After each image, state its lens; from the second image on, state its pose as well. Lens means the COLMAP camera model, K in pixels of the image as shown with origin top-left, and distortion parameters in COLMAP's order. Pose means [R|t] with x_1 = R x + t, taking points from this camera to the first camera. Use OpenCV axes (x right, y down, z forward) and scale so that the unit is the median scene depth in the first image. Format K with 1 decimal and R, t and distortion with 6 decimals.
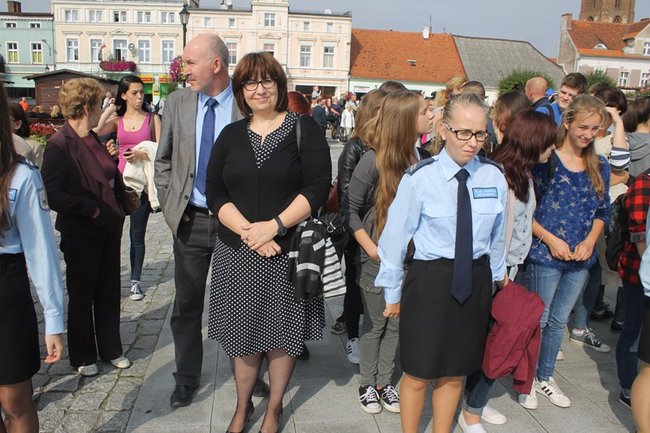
lens RADIAL K [[557.1, 0, 309.3], [0, 557.1, 222.4], [0, 0, 1]] dist [-0.159005, 0.139362]
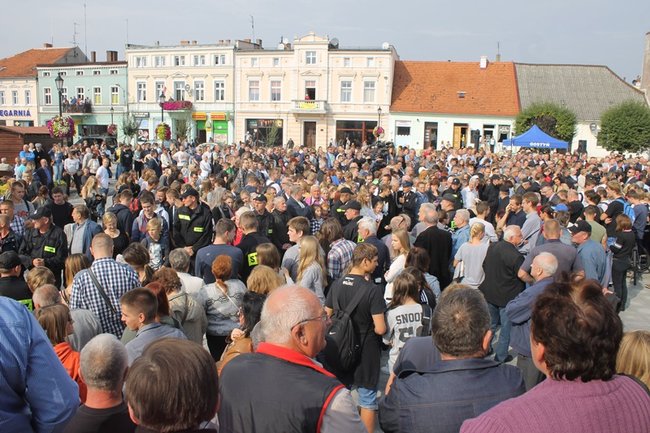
lens RADIAL K [[557.1, 0, 311.0], [0, 557.1, 214.0], [0, 0, 1]] dist [-0.159005, 0.139362]
pose [[0.950088, 0.034948, -0.310018, 0.261306], [-0.053649, 0.997205, -0.052000, -0.022951], [0.307334, 0.066037, 0.949308, 0.034102]]
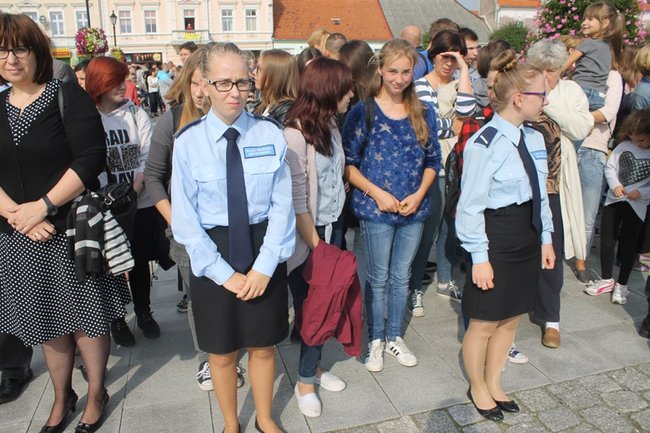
lens RADIAL K [[557.1, 0, 314.5], [0, 557.1, 212.0], [0, 0, 1]] dist [-0.159005, 0.139362]
pose [[0.991279, -0.078382, 0.105937, 0.017621], [0.073460, 0.996064, 0.049590, 0.000566], [-0.109407, -0.041375, 0.993136, 0.004092]]
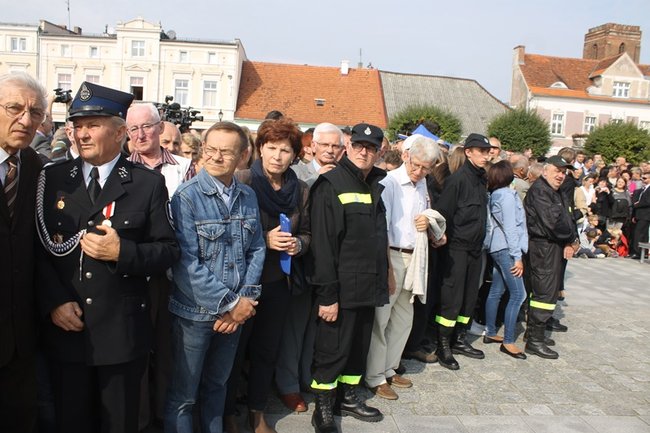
lens RADIAL K [[557.1, 0, 319.5], [0, 557.1, 216.5], [0, 0, 1]] dist [-0.159005, 0.139362]
pose [[0.998787, 0.028053, -0.040471, 0.243558], [-0.032296, 0.993593, -0.108301, -0.038029], [0.037174, 0.109476, 0.993294, 0.223650]]
